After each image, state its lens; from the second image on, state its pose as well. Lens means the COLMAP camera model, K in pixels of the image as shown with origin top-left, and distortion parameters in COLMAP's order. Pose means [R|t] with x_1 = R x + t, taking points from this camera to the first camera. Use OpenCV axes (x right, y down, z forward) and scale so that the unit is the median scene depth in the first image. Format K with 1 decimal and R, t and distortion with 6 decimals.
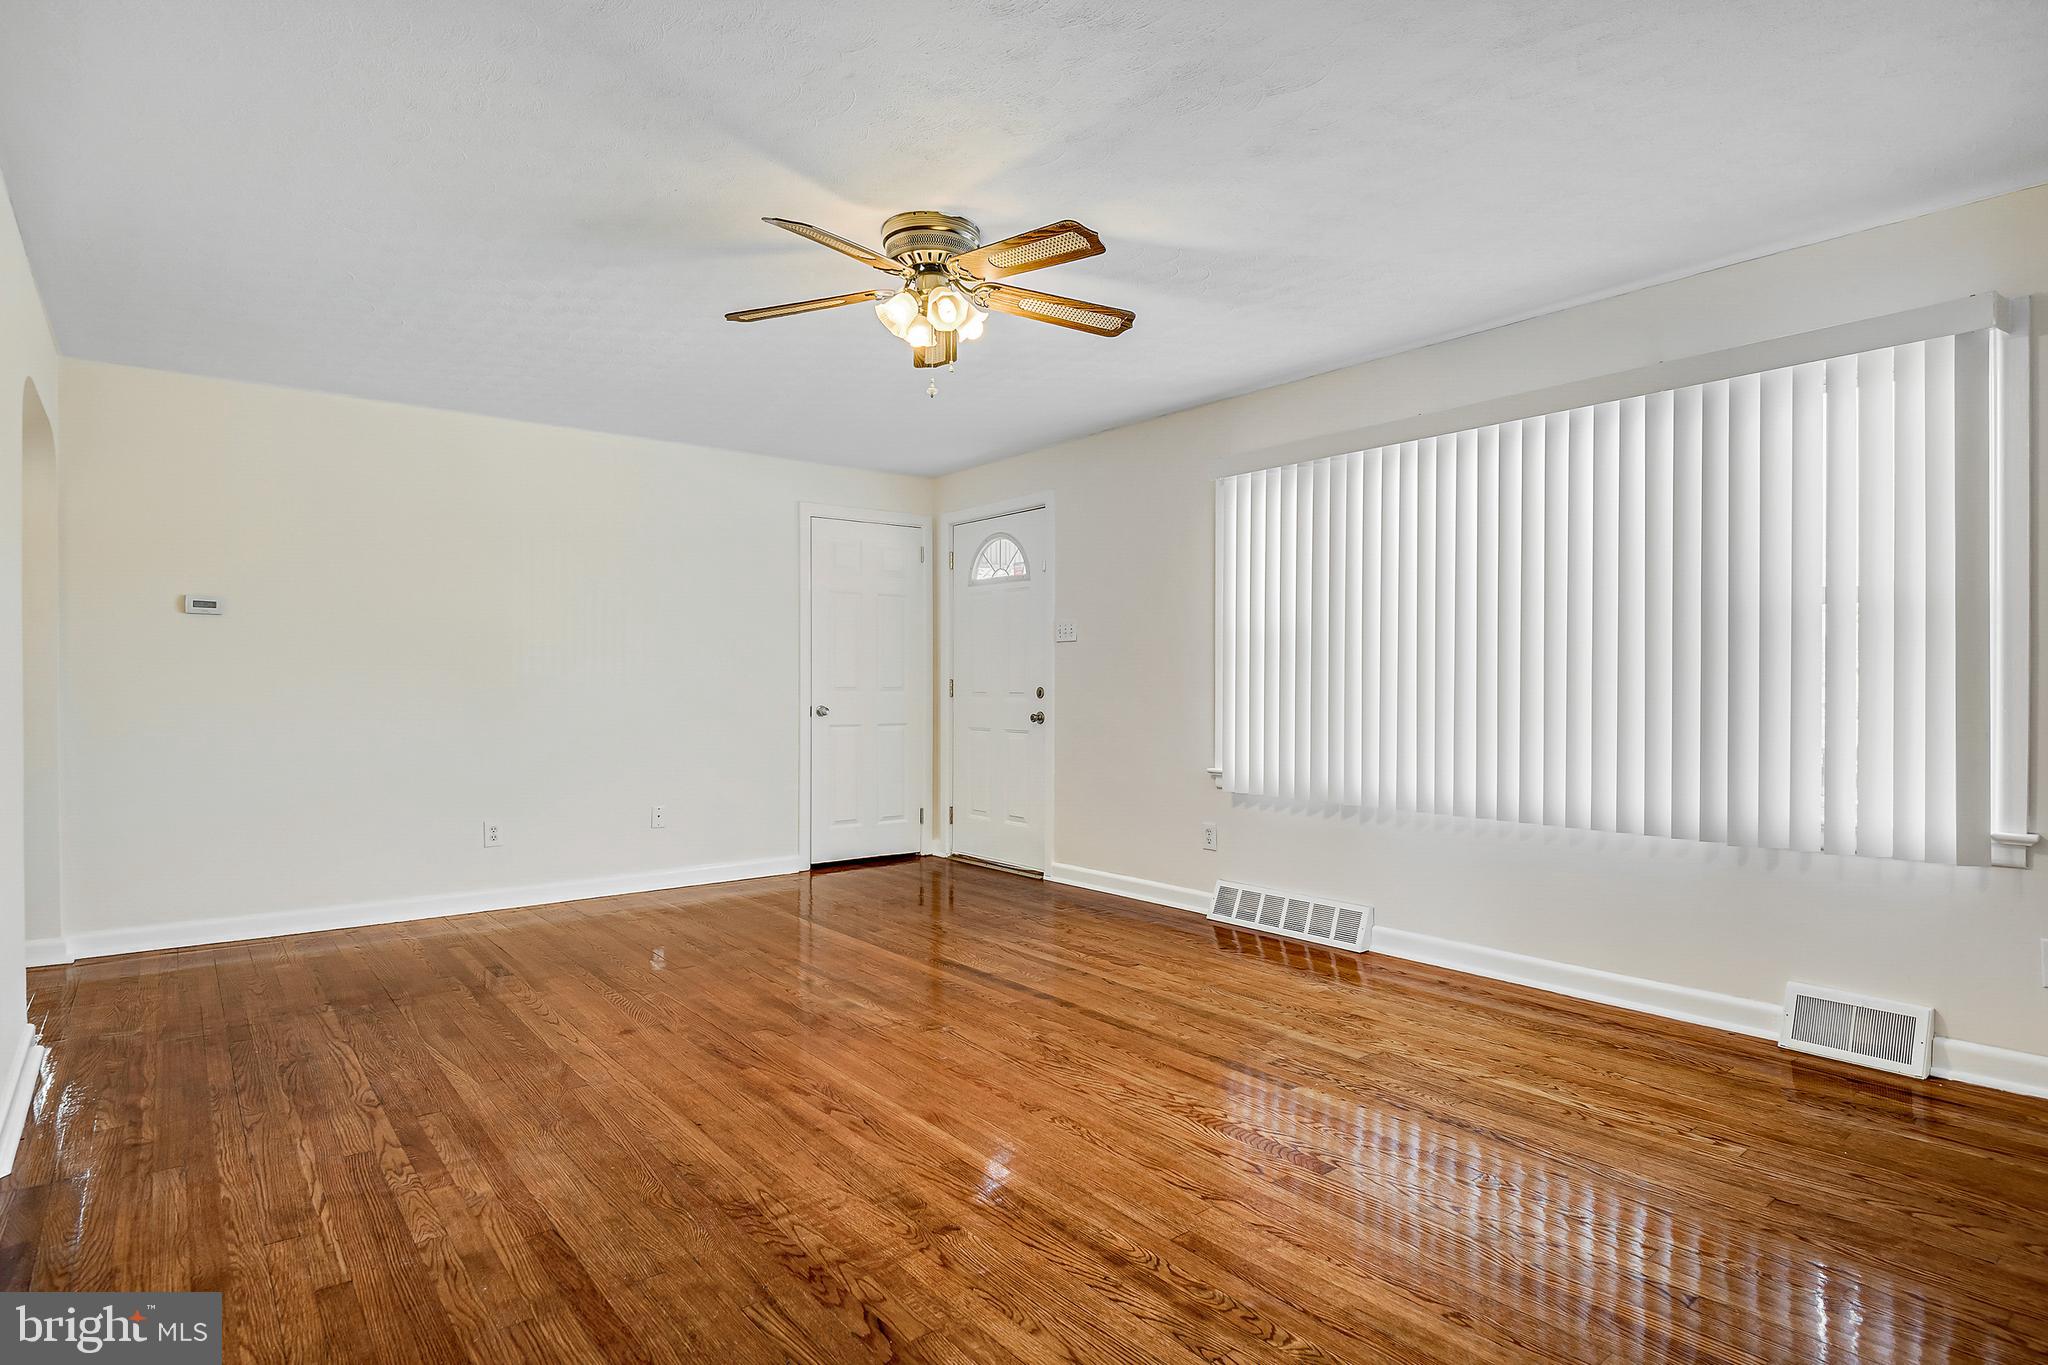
lens RADIAL K [[1085.4, 0, 1018.2], [0, 1085.4, 689.7], [0, 0, 1]] dist [0.016661, -0.003603]
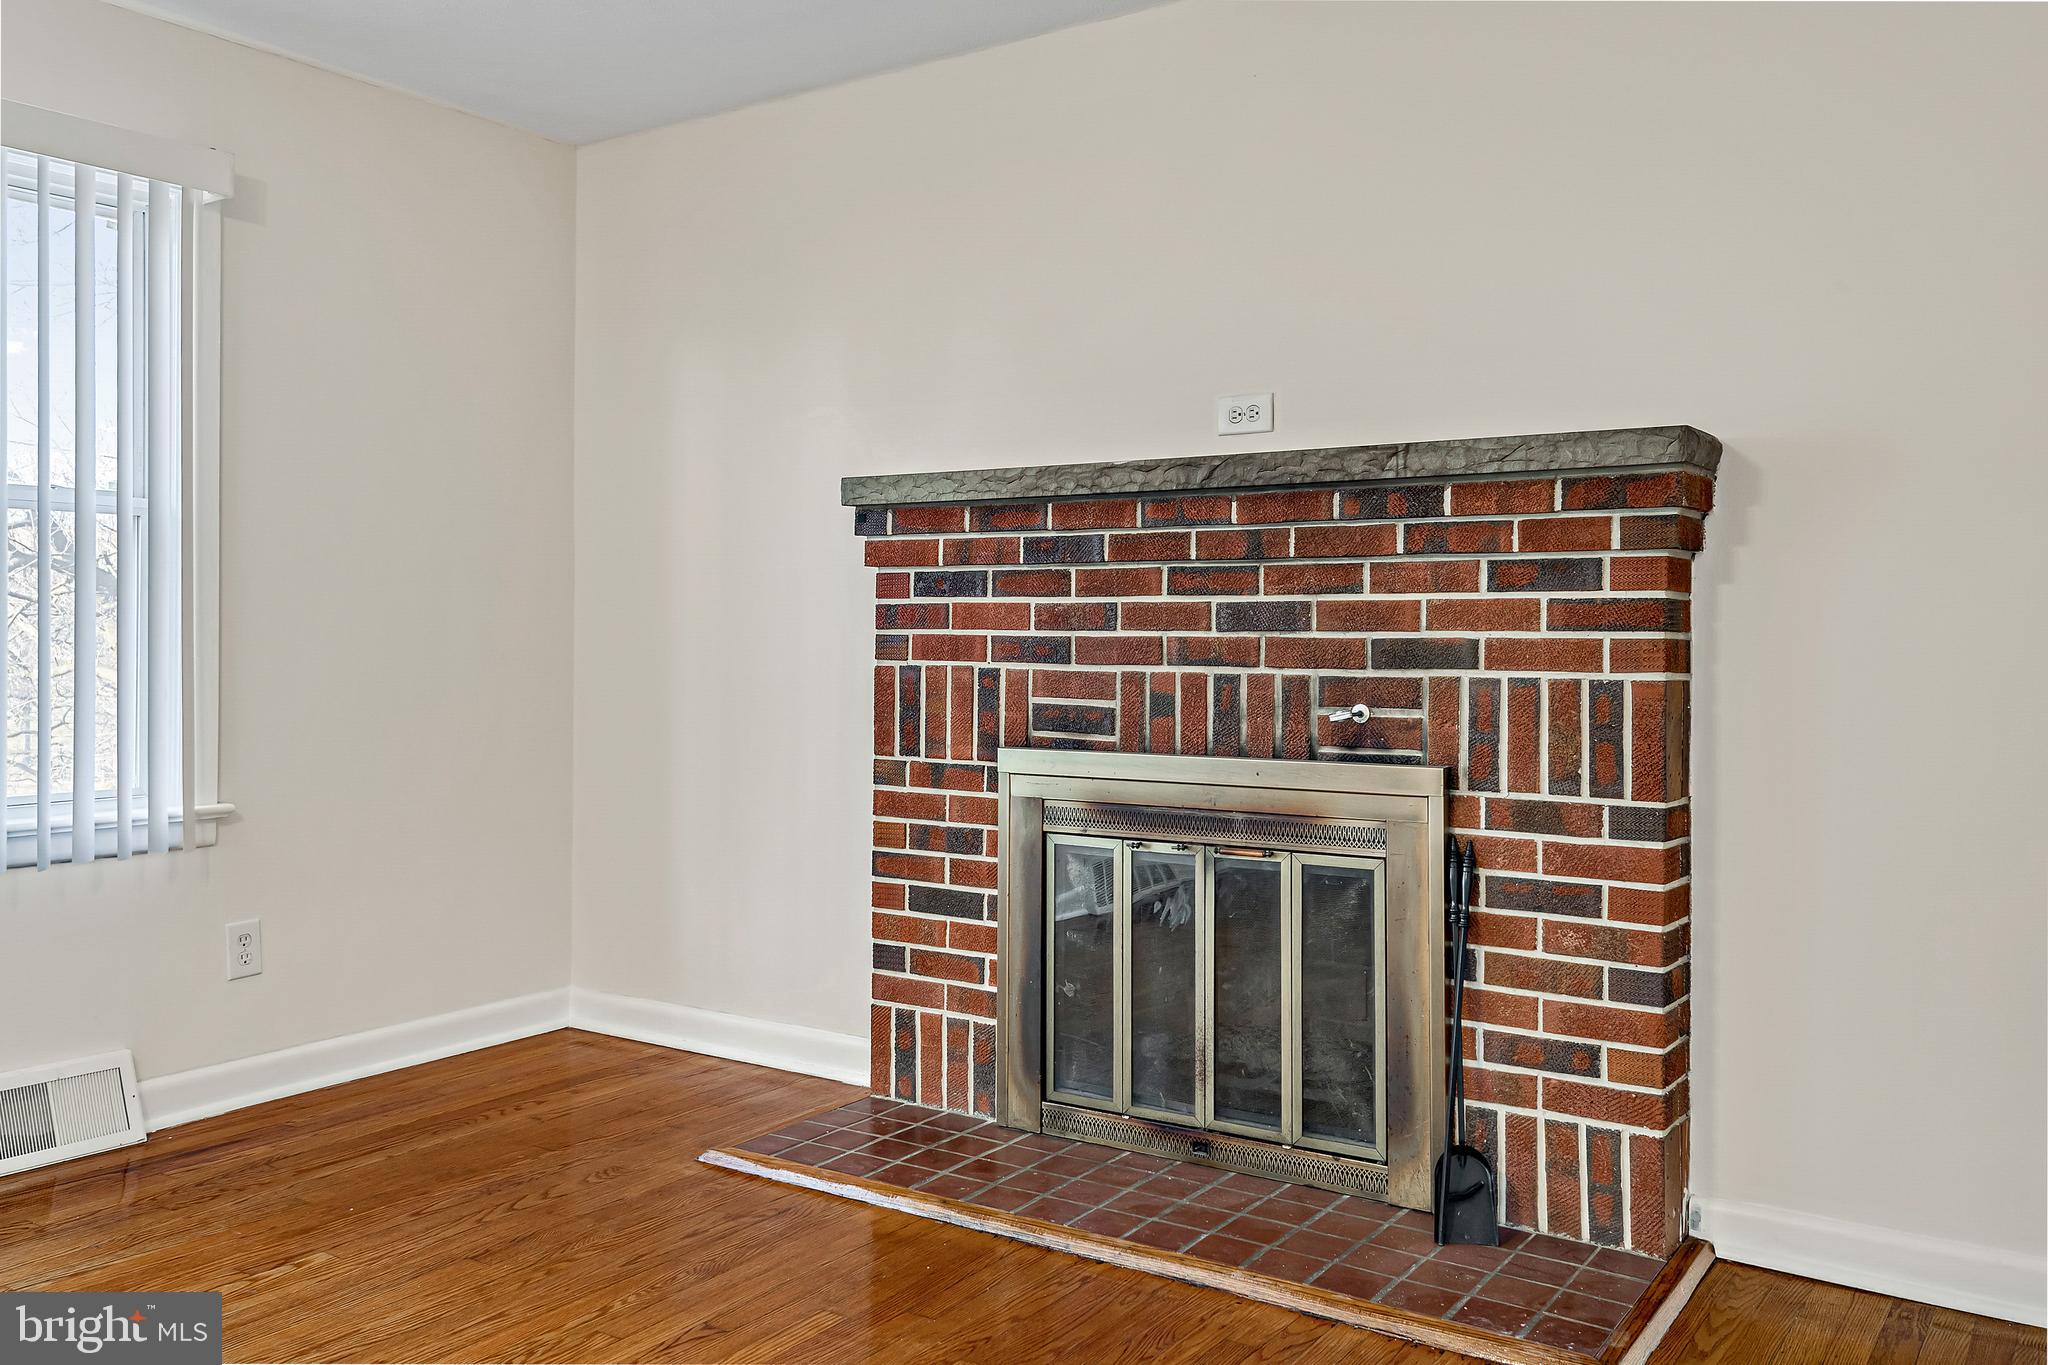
lens RADIAL K [[1702.5, 0, 1006.2], [0, 1702.5, 649.1], [0, 0, 1]] dist [0.034411, -0.000373]
pose [[-0.288579, -0.002059, 0.957454, -0.475387], [0.000990, 0.999997, 0.002449, 0.009114], [-0.957455, 0.001654, -0.288576, 0.737985]]
